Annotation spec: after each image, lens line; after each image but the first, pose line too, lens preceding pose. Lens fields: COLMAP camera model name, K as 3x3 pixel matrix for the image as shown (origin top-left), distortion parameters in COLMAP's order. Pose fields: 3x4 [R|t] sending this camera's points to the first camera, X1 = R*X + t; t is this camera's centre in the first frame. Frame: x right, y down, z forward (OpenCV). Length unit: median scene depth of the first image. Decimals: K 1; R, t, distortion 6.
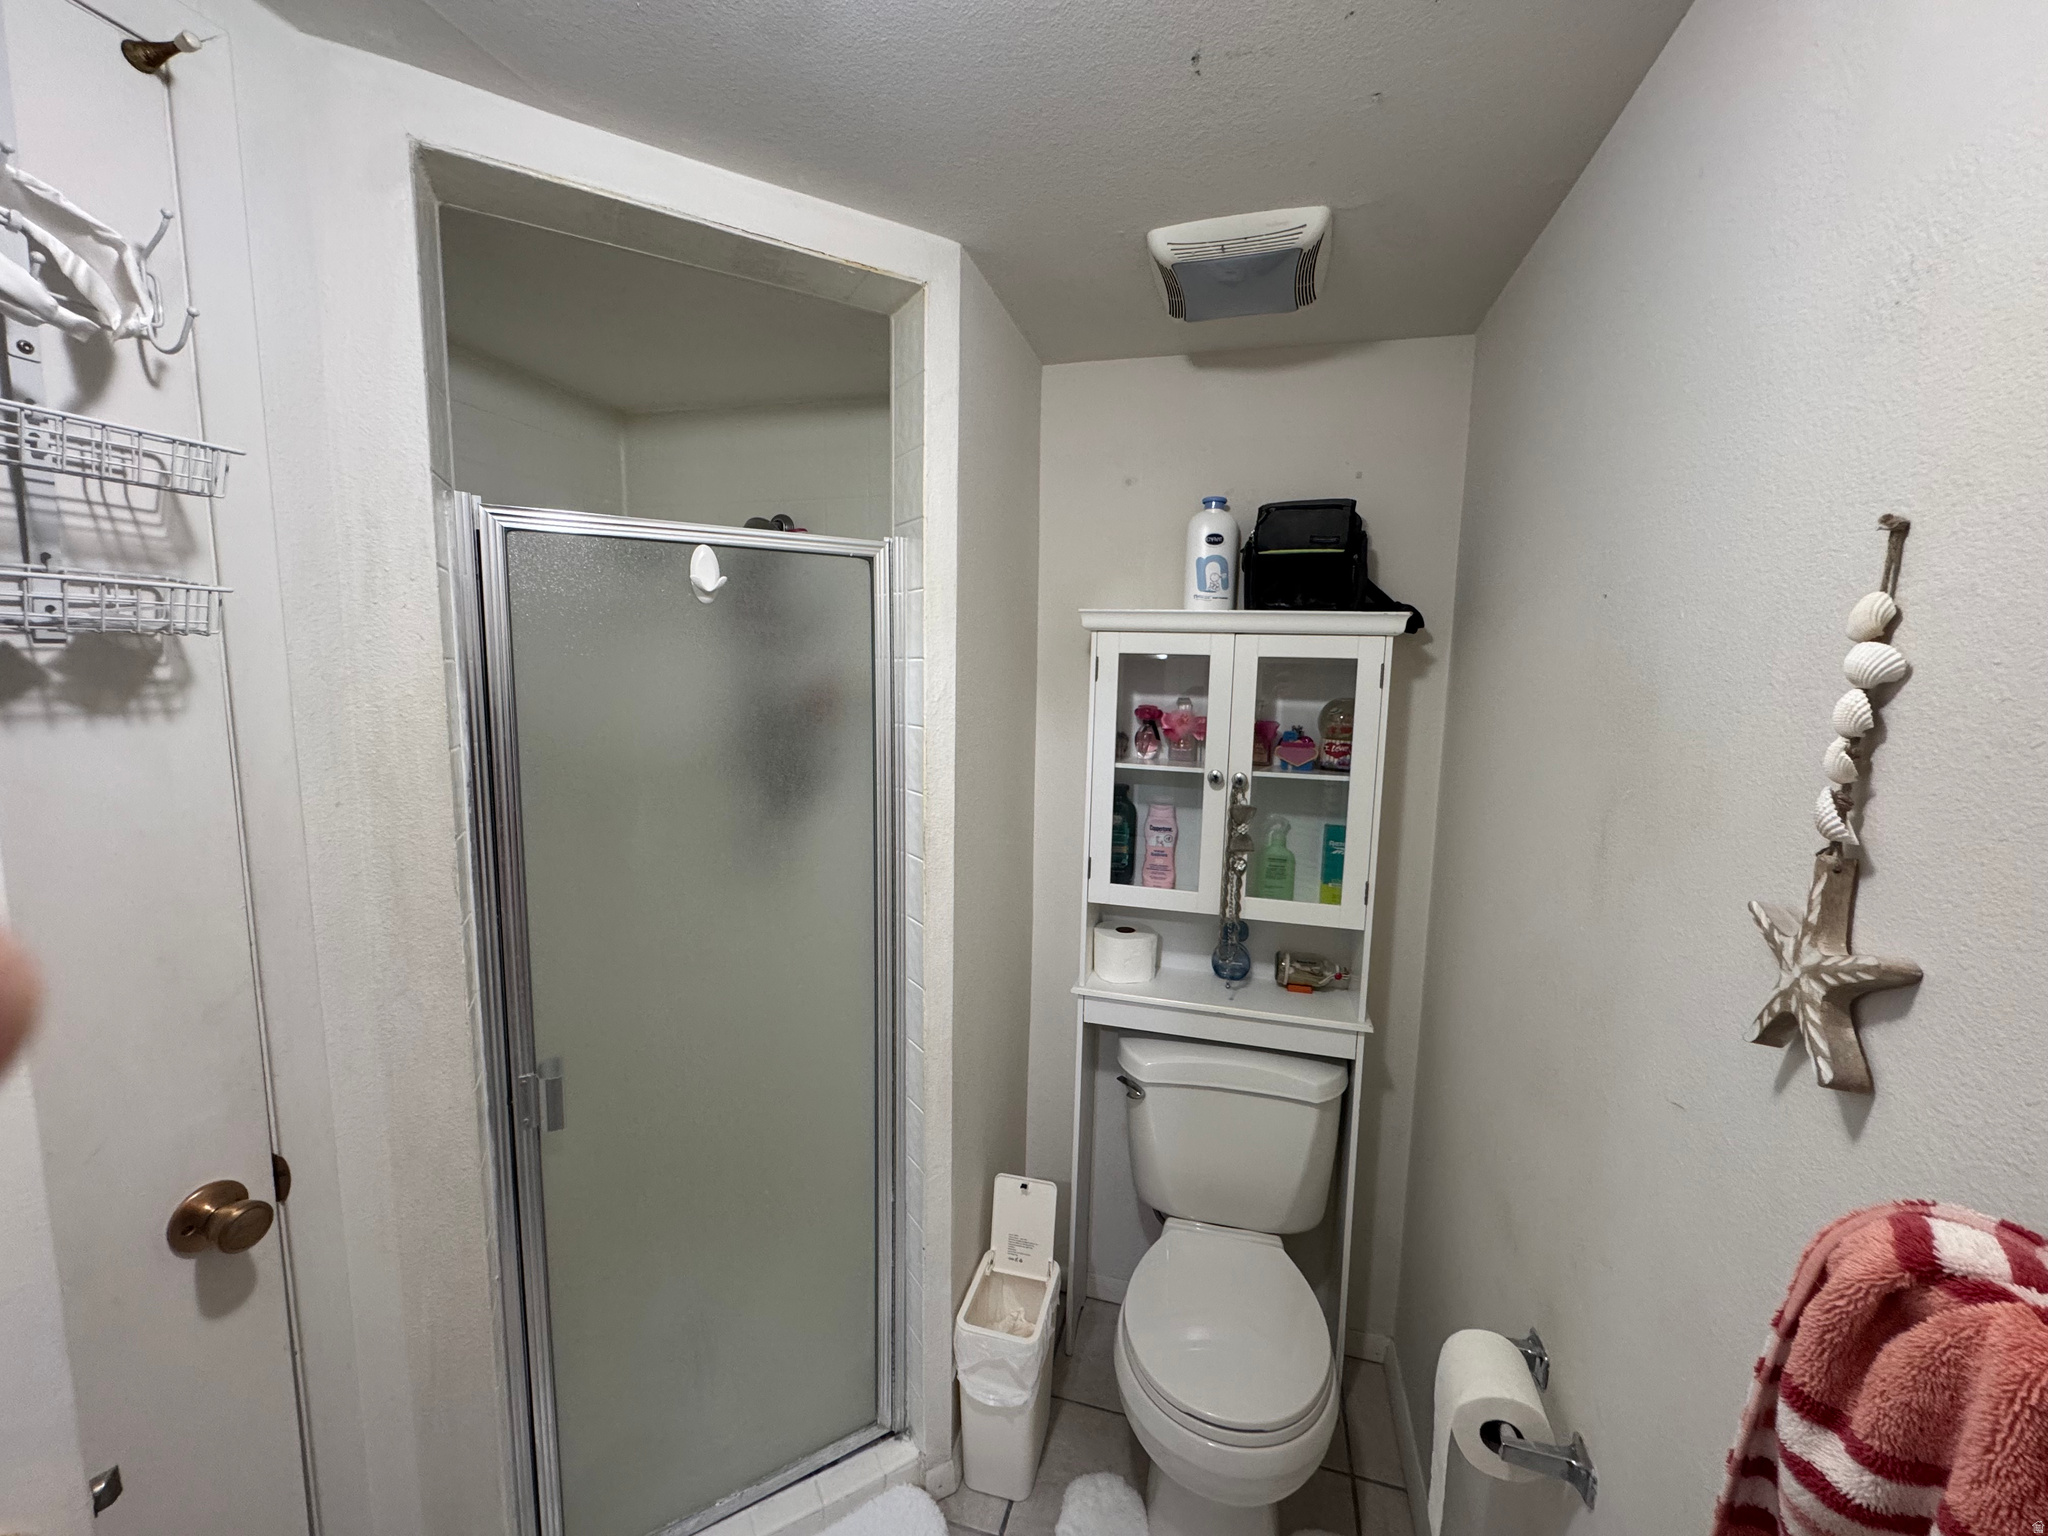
lens RADIAL K [[821.2, 0, 1024.0], [0, 821.2, 768.0], [0, 0, 1]] dist [-0.002728, 0.000124]
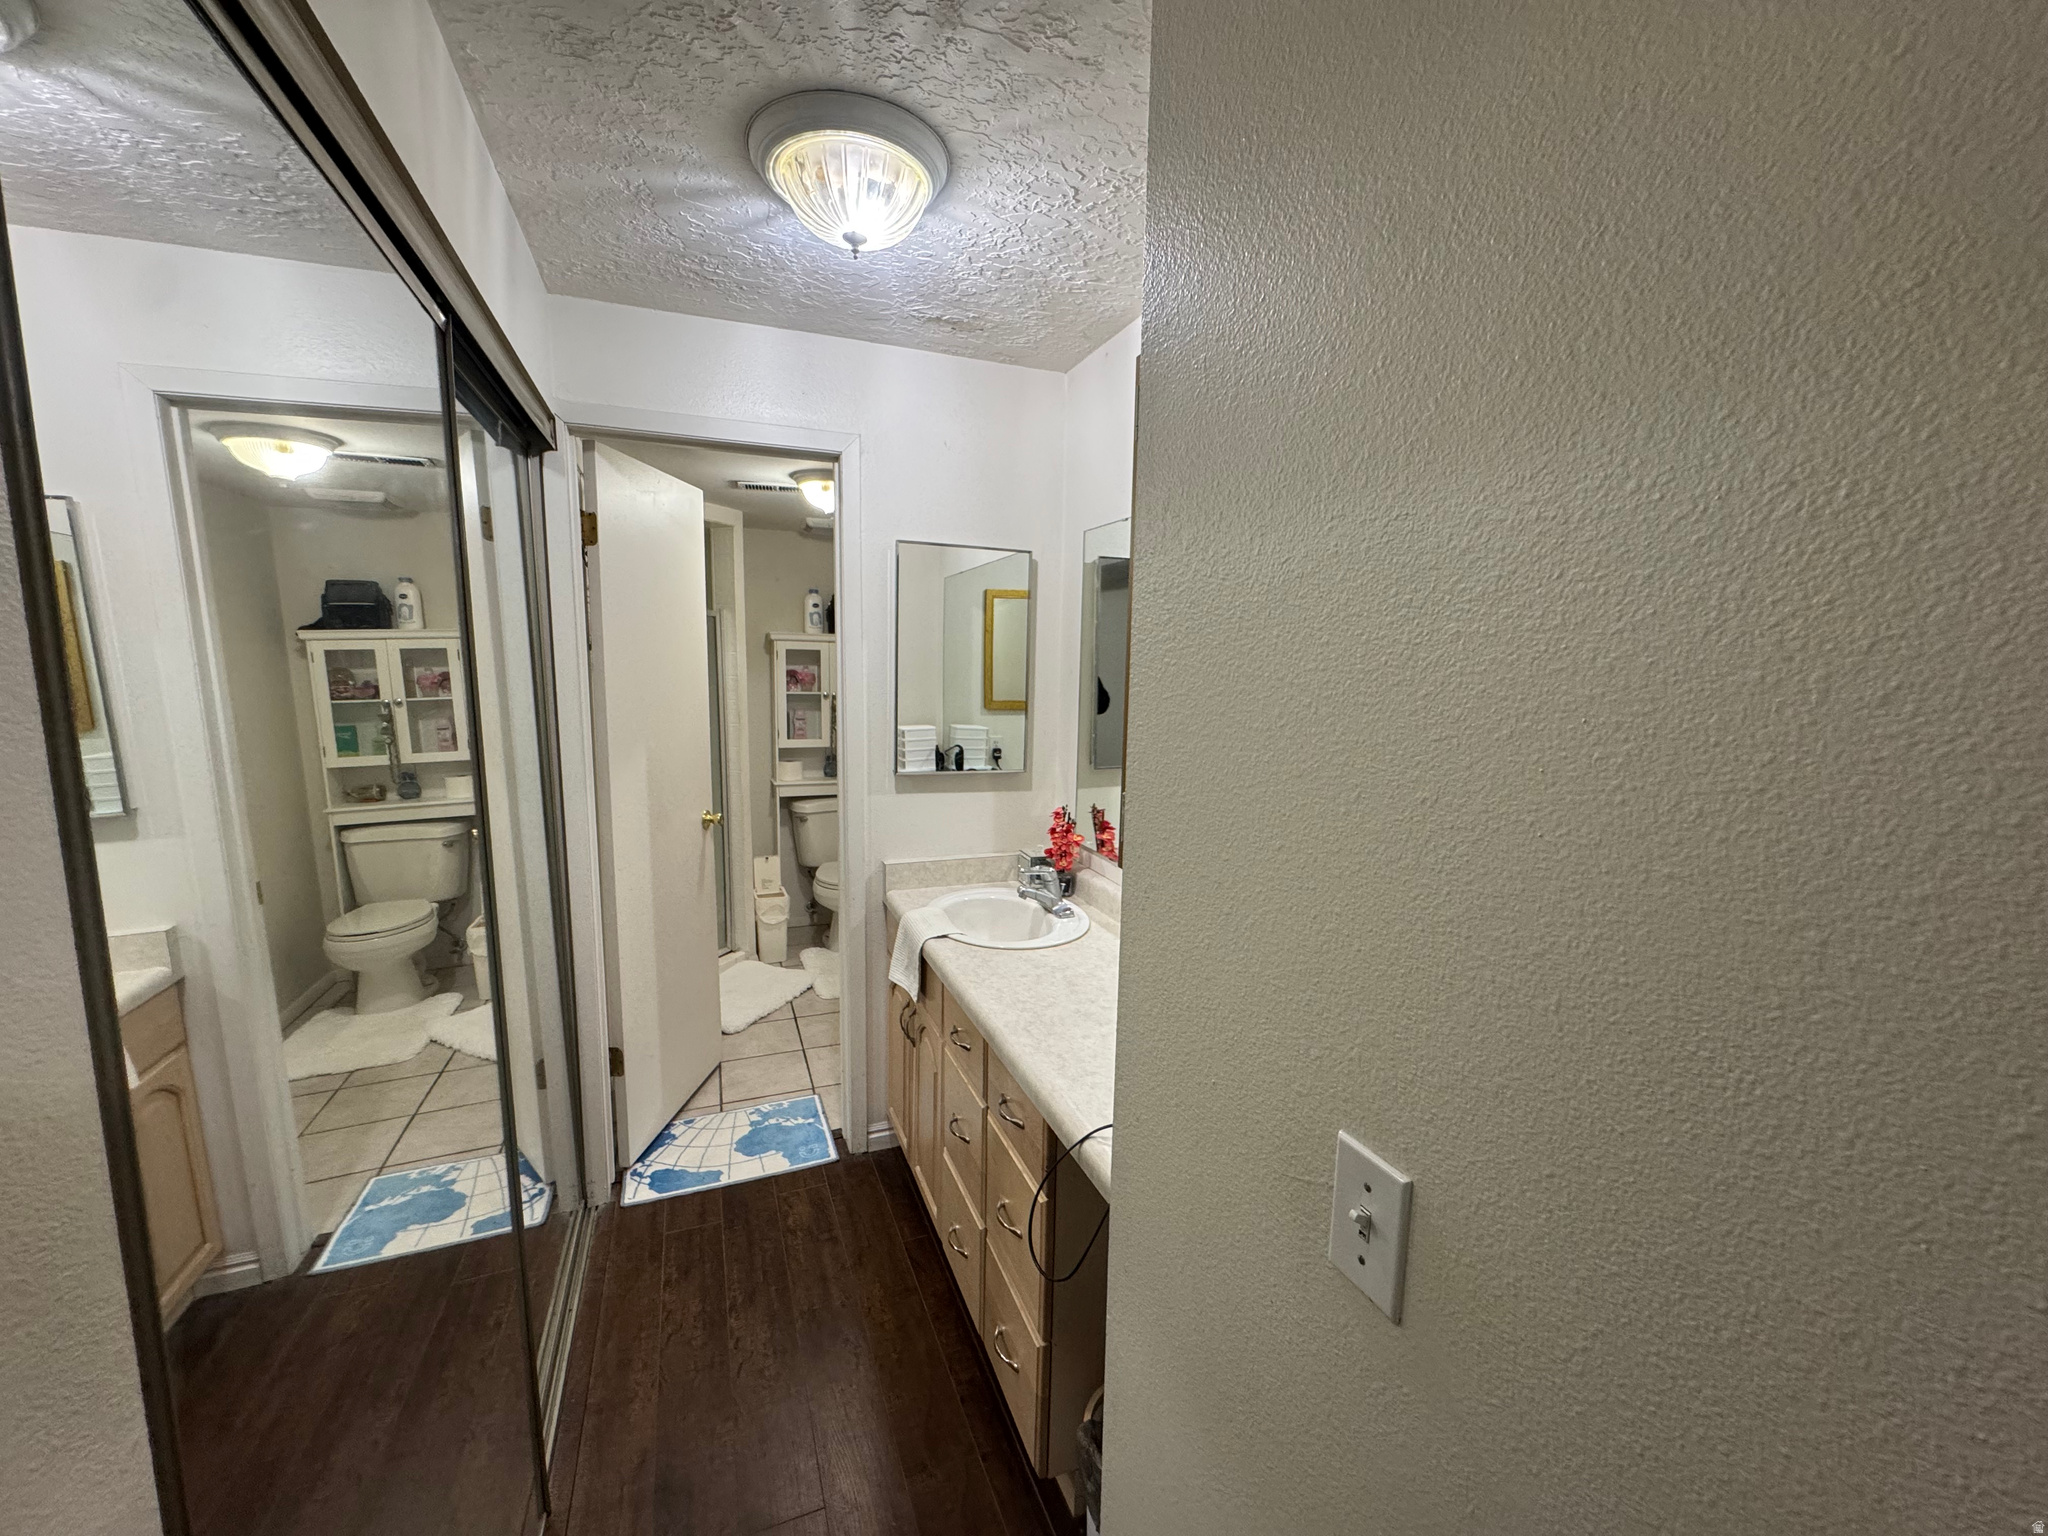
lens RADIAL K [[821.2, 0, 1024.0], [0, 821.2, 768.0], [0, 0, 1]] dist [-0.002728, 0.000124]
pose [[0.797156, -0.085881, 0.597634, -0.847685], [0.071098, 0.996298, 0.048336, 0.159952], [-0.599572, 0.003959, 0.800311, -1.498245]]
